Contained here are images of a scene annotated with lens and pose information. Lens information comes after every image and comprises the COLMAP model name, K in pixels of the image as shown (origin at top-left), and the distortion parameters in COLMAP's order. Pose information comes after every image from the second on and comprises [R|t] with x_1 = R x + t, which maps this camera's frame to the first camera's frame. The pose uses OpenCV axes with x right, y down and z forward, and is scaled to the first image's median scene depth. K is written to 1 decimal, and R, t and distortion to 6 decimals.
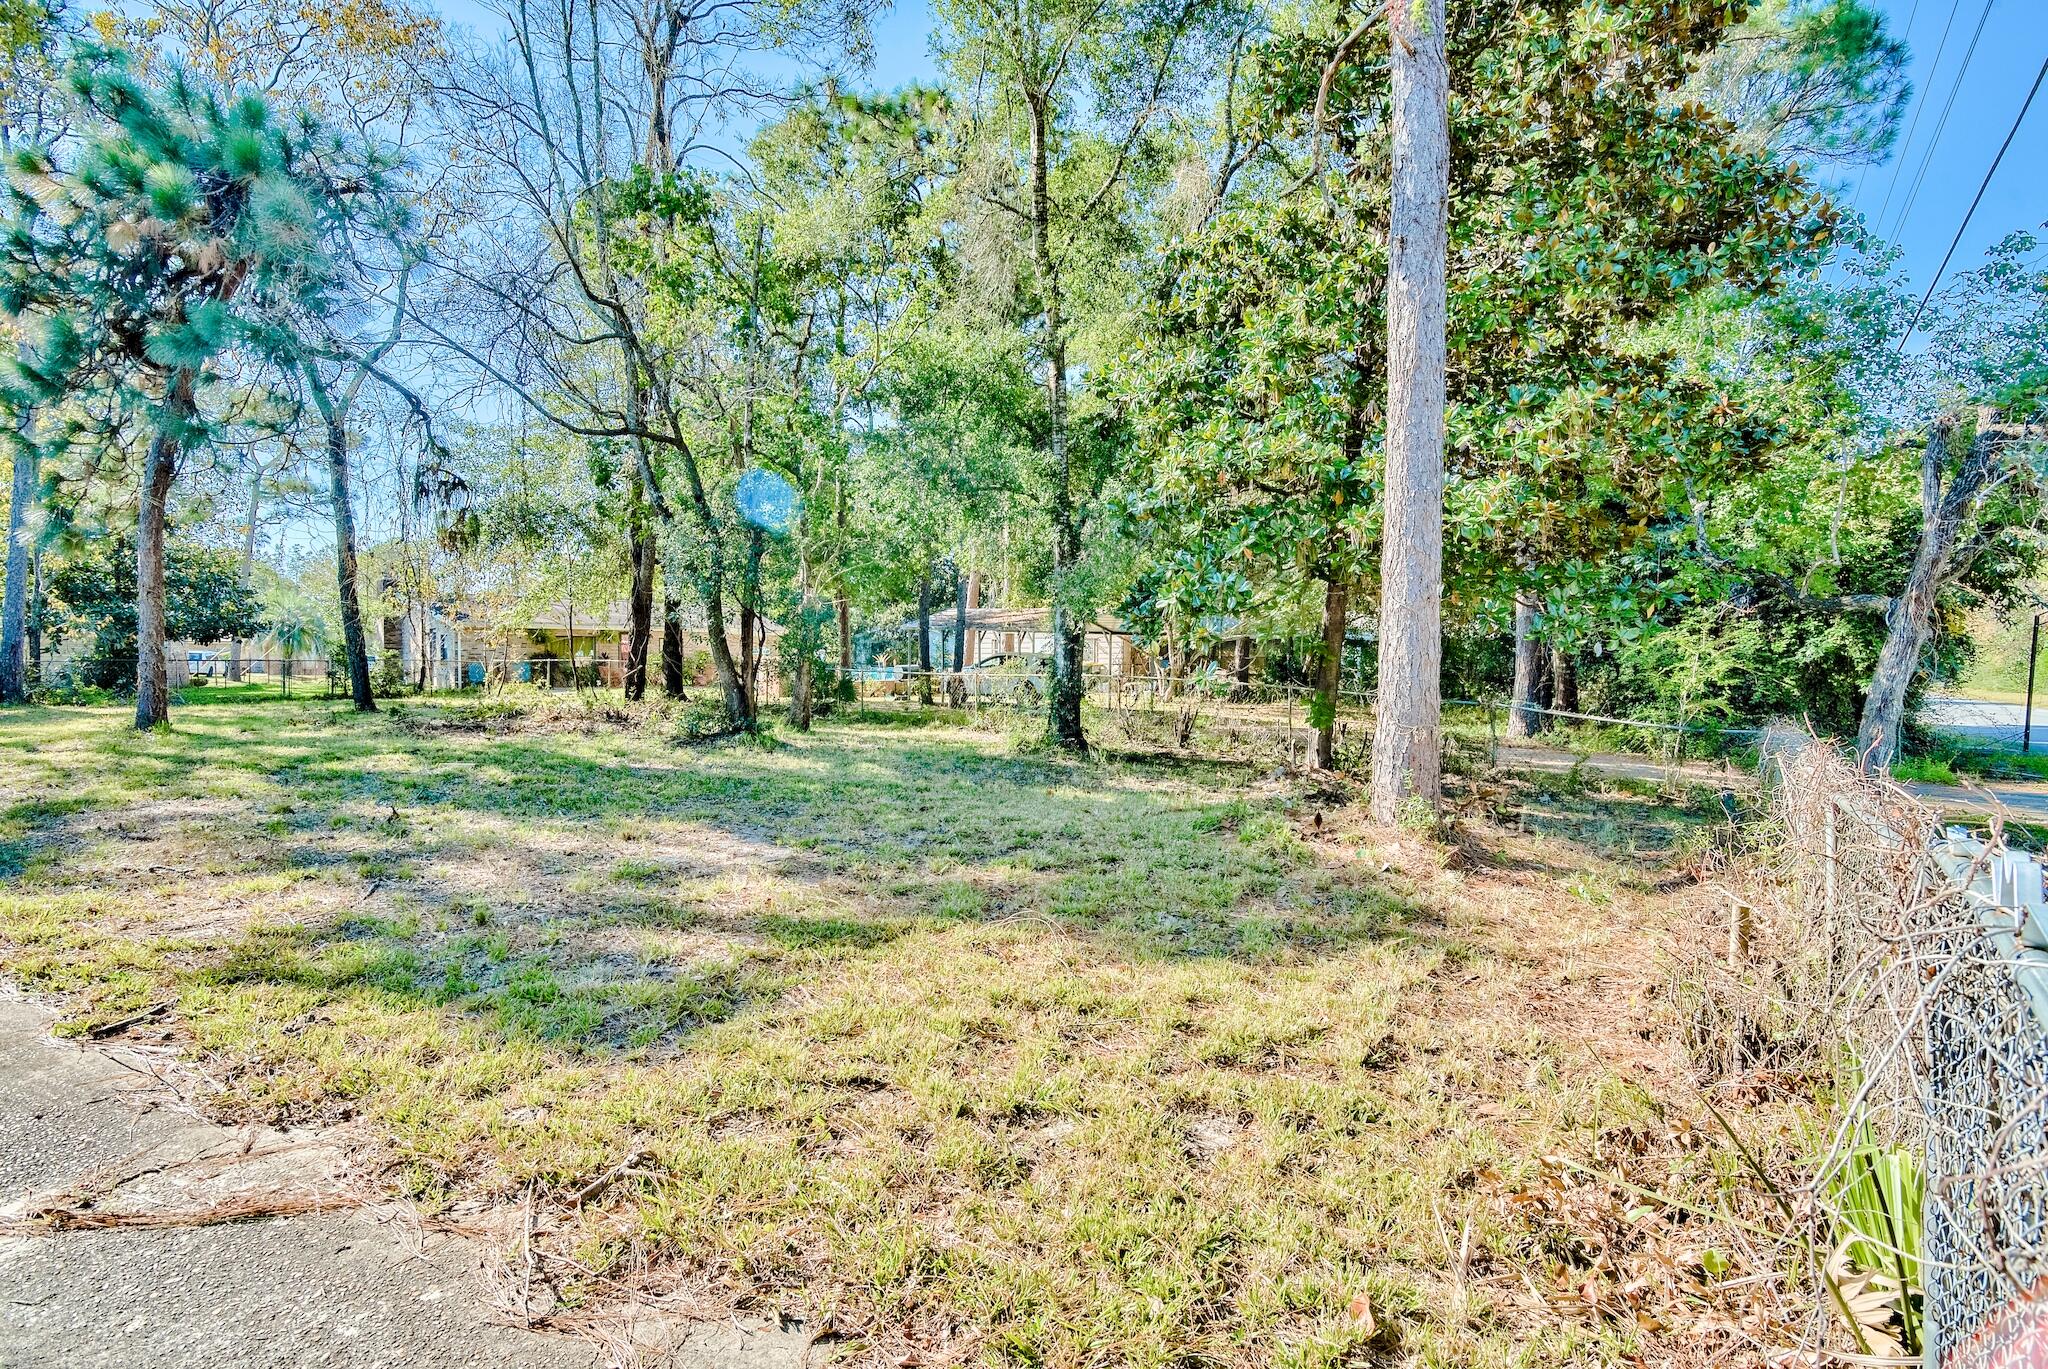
lens RADIAL K [[1005.5, 0, 1027.4], [0, 1005.5, 687.8], [0, 0, 1]] dist [-0.001665, 0.000595]
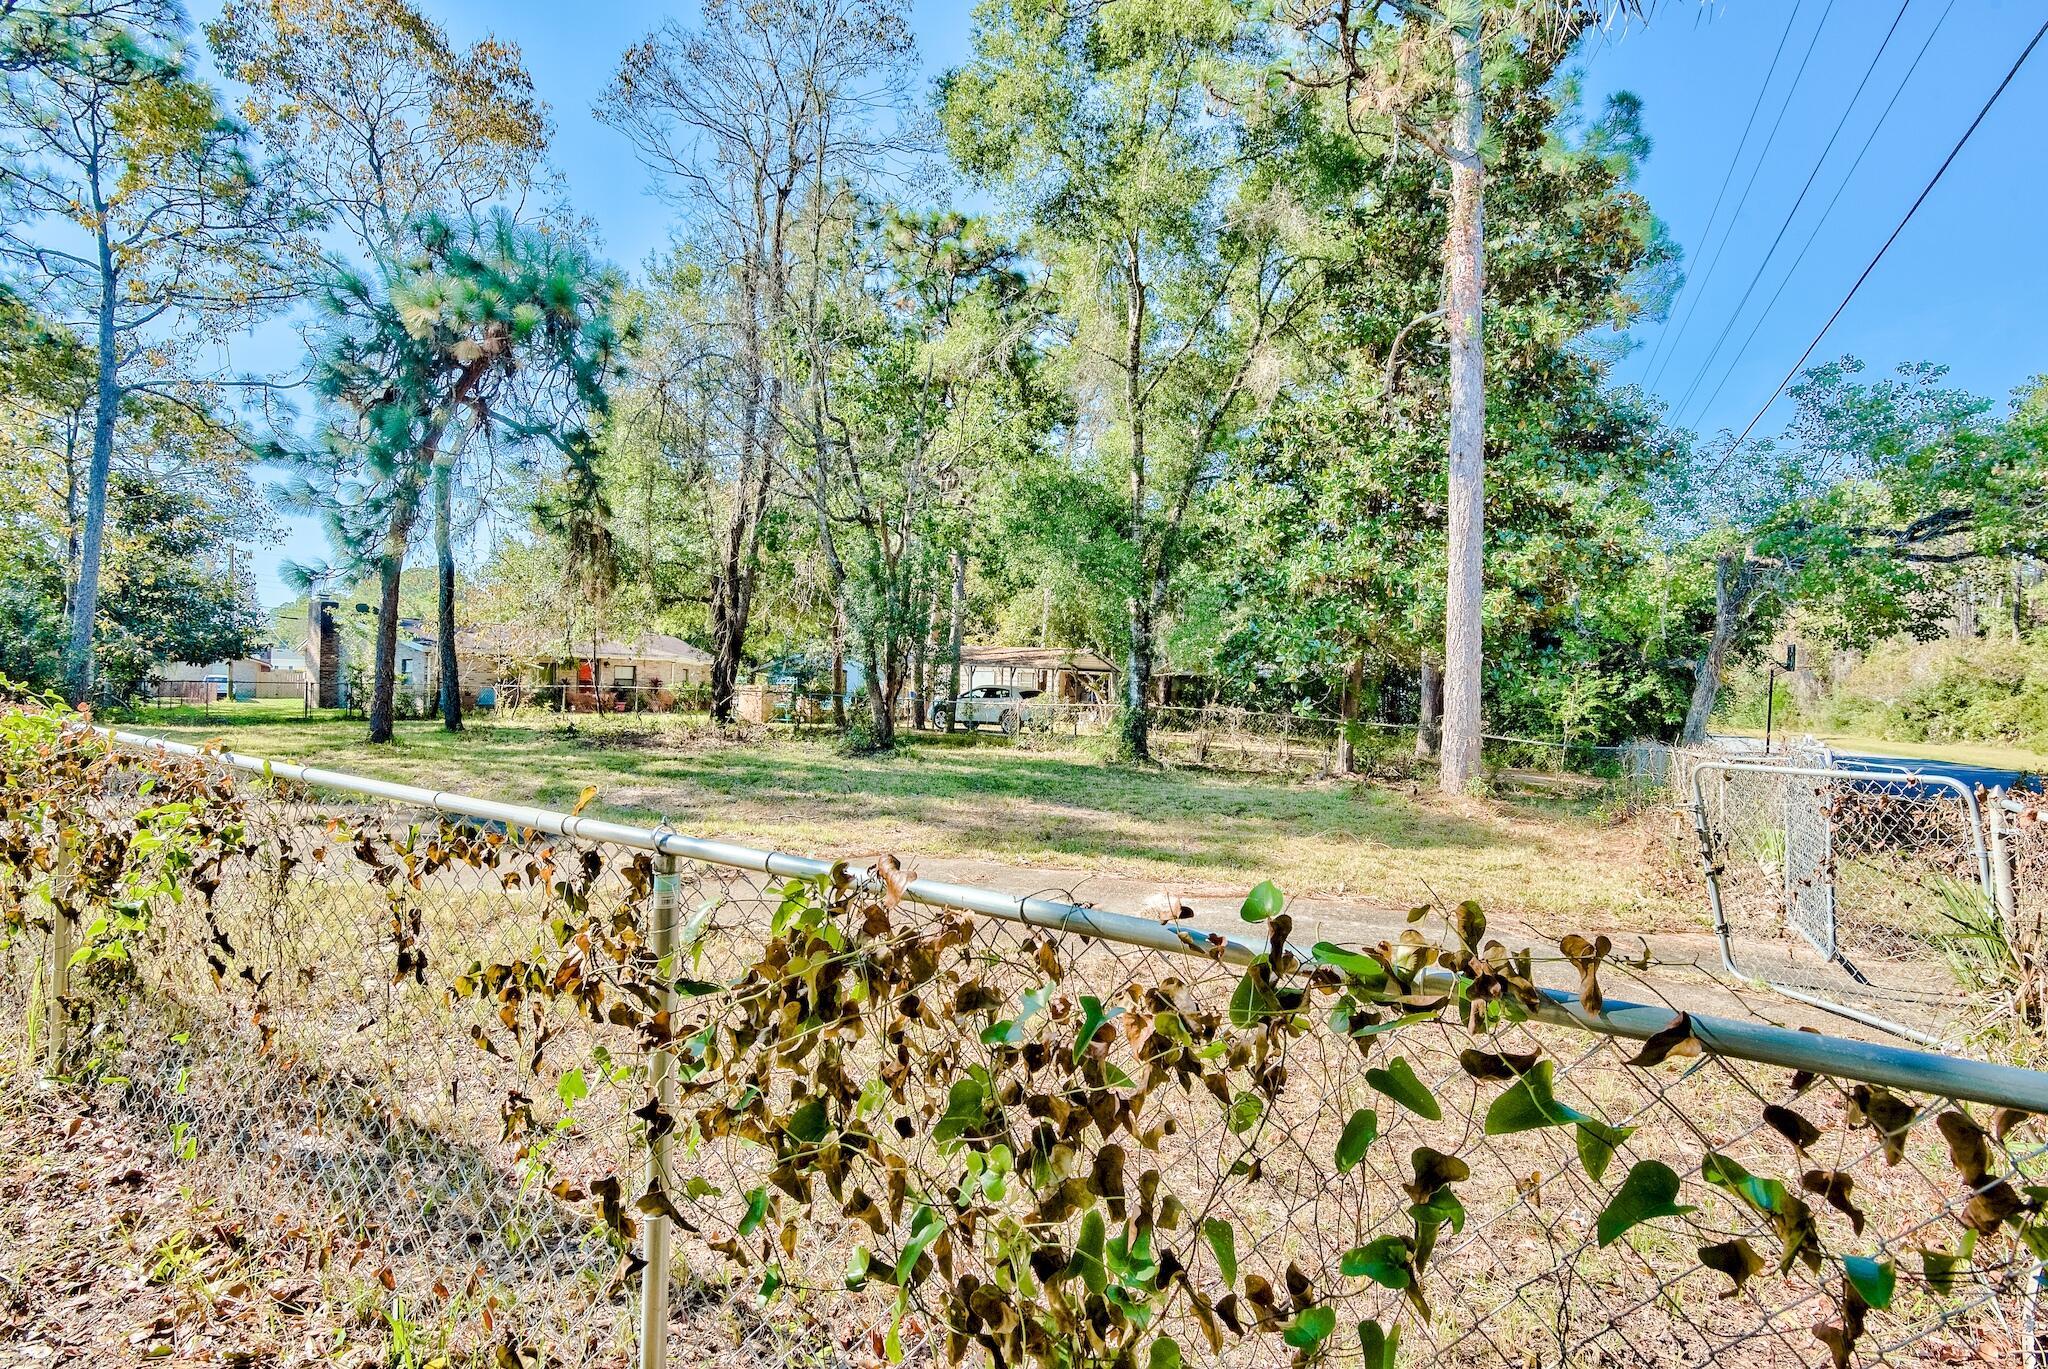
lens RADIAL K [[1005.5, 0, 1032.6], [0, 1005.5, 690.8], [0, 0, 1]] dist [-0.001665, 0.000595]
pose [[0.987174, 0.012664, 0.159144, -0.422424], [-0.008347, 0.999580, -0.027764, 0.008704], [-0.159428, 0.026080, 0.986865, -0.389637]]
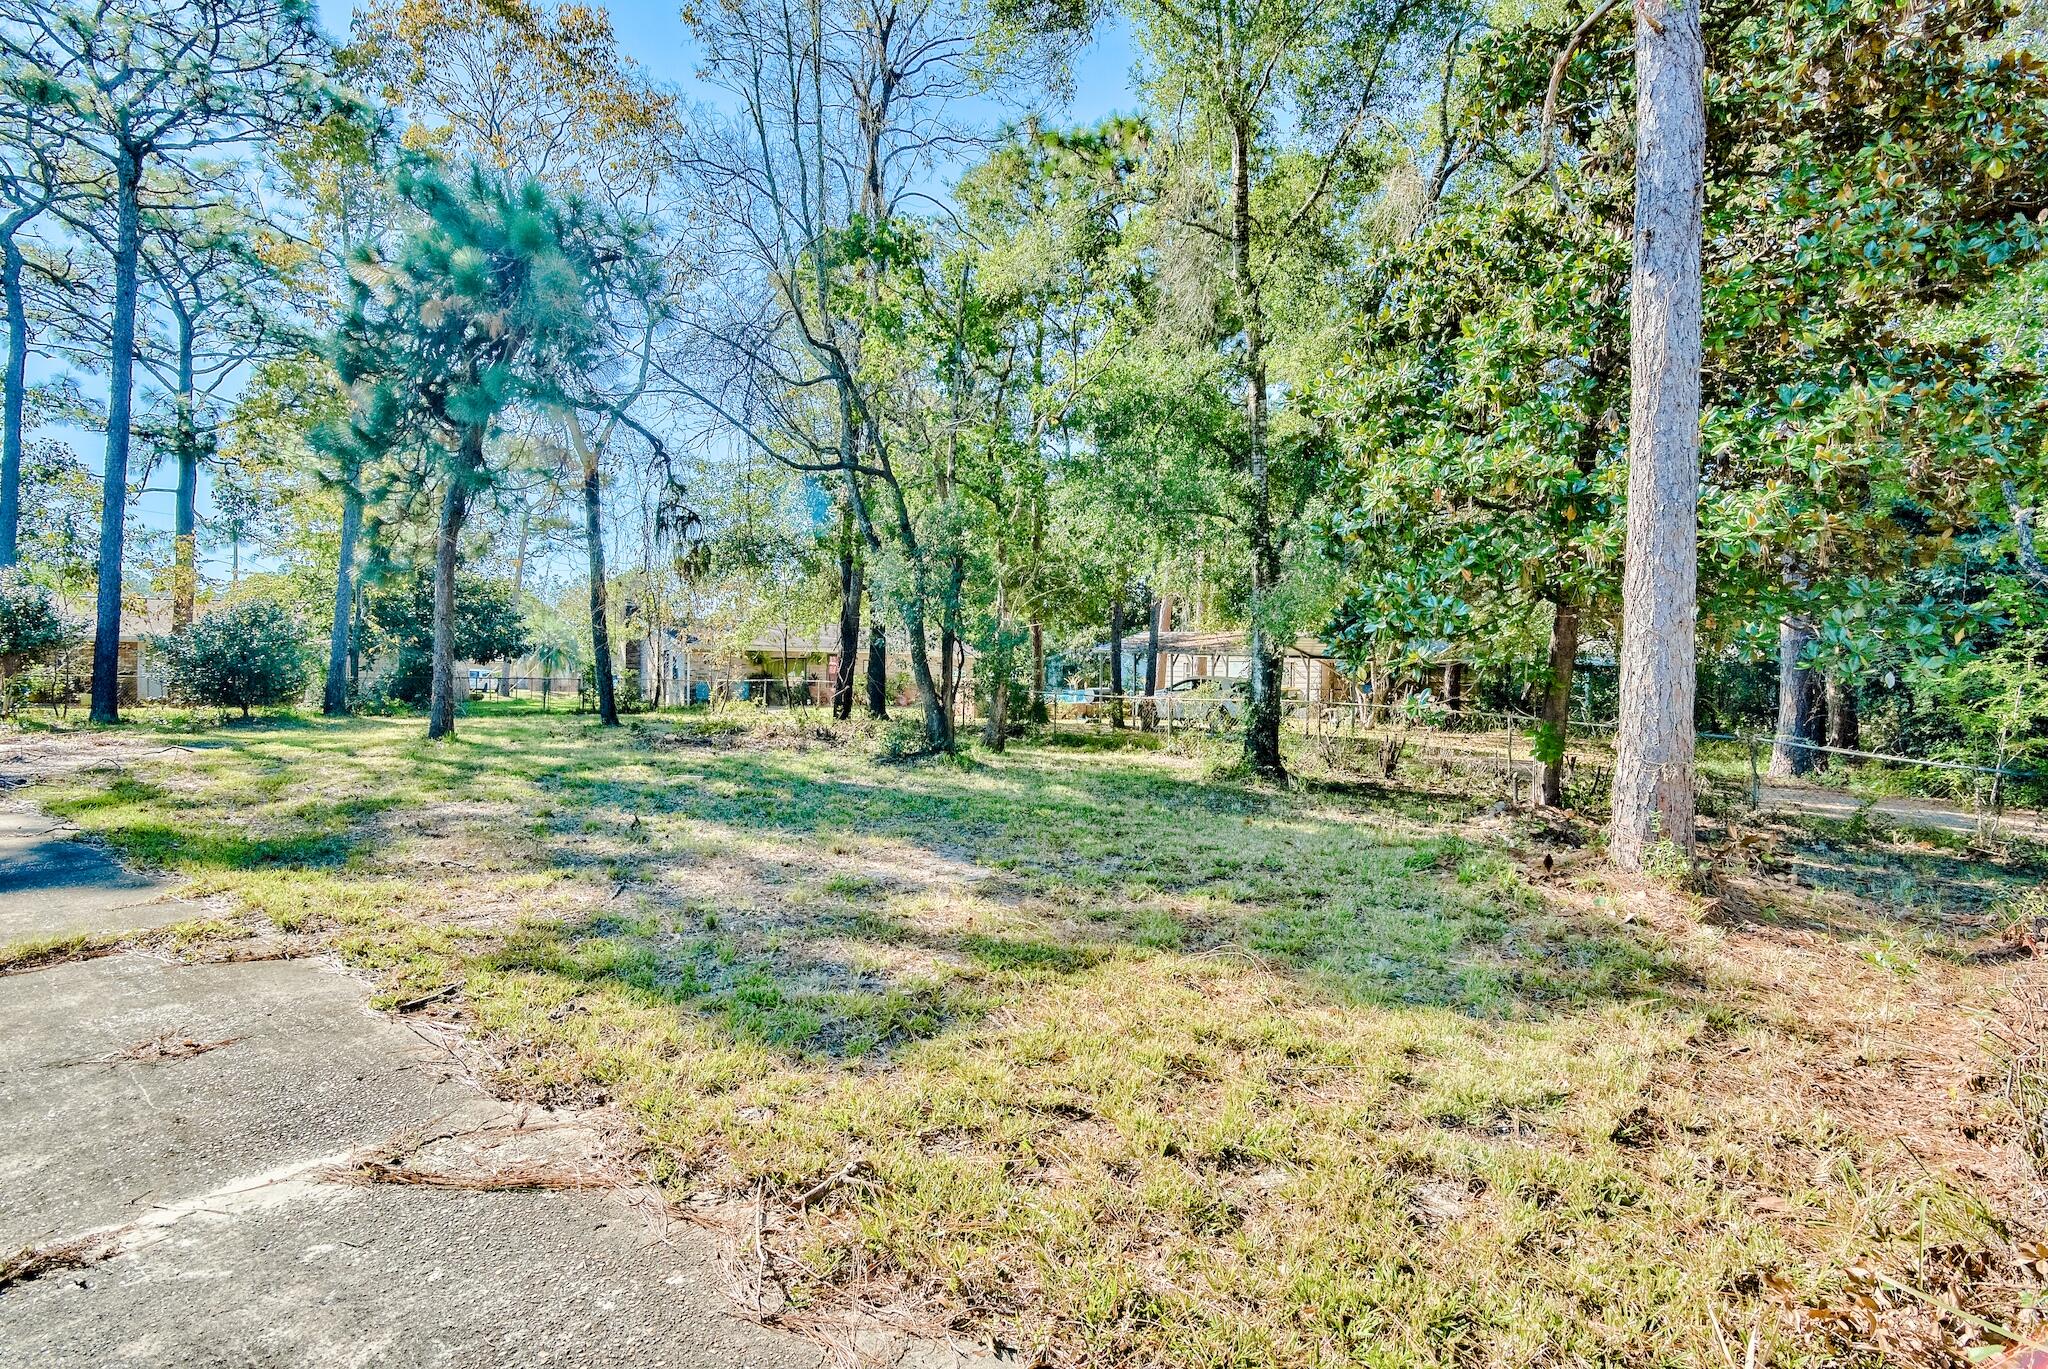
lens RADIAL K [[1005.5, 0, 1027.4], [0, 1005.5, 687.5], [0, 0, 1]] dist [-0.001665, 0.000595]
pose [[0.982452, 0.009370, -0.186282, -0.007010], [-0.013556, 0.999683, -0.021212, -0.002029], [0.186024, 0.023365, 0.982267, 0.000555]]
